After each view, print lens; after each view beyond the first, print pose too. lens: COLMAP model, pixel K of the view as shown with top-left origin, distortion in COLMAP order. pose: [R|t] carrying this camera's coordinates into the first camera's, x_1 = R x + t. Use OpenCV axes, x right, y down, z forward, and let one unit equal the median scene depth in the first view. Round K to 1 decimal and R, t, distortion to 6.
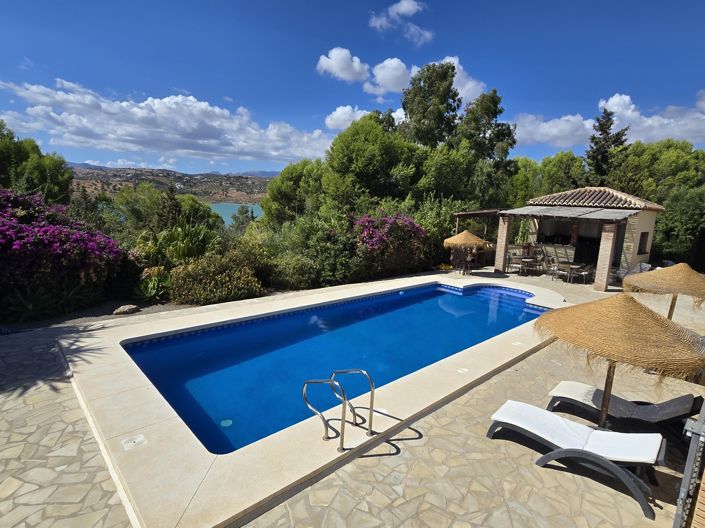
lens RADIAL K [[385.2, 0, 352.5], [0, 385.2, 264.0], [0, 0, 1]] dist [-0.000617, -0.000881]
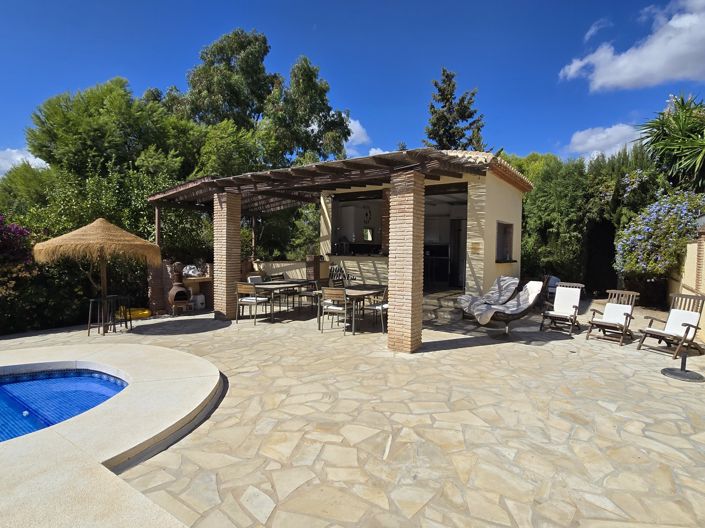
lens RADIAL K [[385.2, 0, 352.5], [0, 385.2, 264.0], [0, 0, 1]] dist [-0.000617, -0.000881]
pose [[0.975098, -0.045600, 0.217037, 0.392026], [0.070723, 0.991475, -0.109429, 0.017727], [-0.210197, 0.122053, 0.970011, 0.480894]]
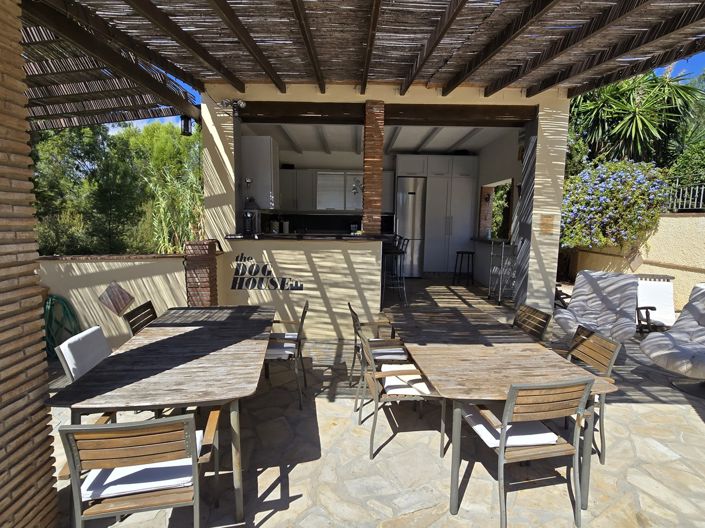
lens RADIAL K [[385.2, 0, 352.5], [0, 385.2, 264.0], [0, 0, 1]] dist [-0.000617, -0.000881]
pose [[0.672408, -0.129239, 0.728811, 0.348787], [0.139377, 0.989132, 0.046811, -0.040202], [-0.726940, 0.070103, 0.683113, 0.784651]]
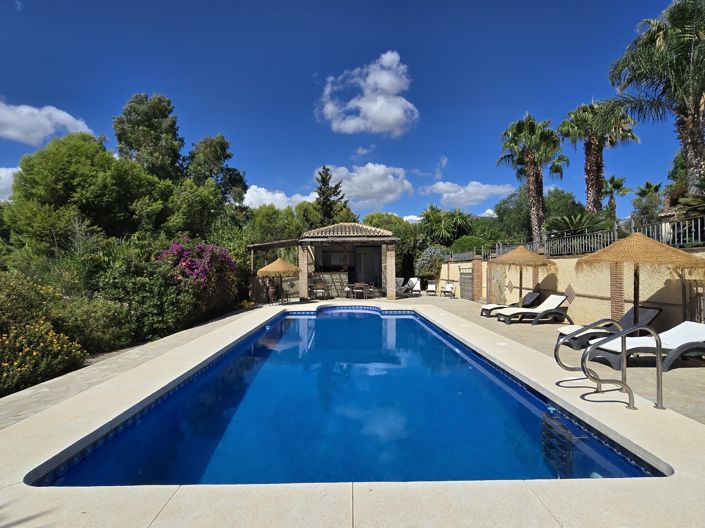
lens RADIAL K [[385.2, 0, 352.5], [0, 385.2, 264.0], [0, 0, 1]] dist [-0.000617, -0.000881]
pose [[0.680571, -0.048696, 0.731062, -0.239842], [0.162906, 0.982870, -0.086186, 0.032937], [-0.714342, 0.177750, 0.676845, 0.189806]]
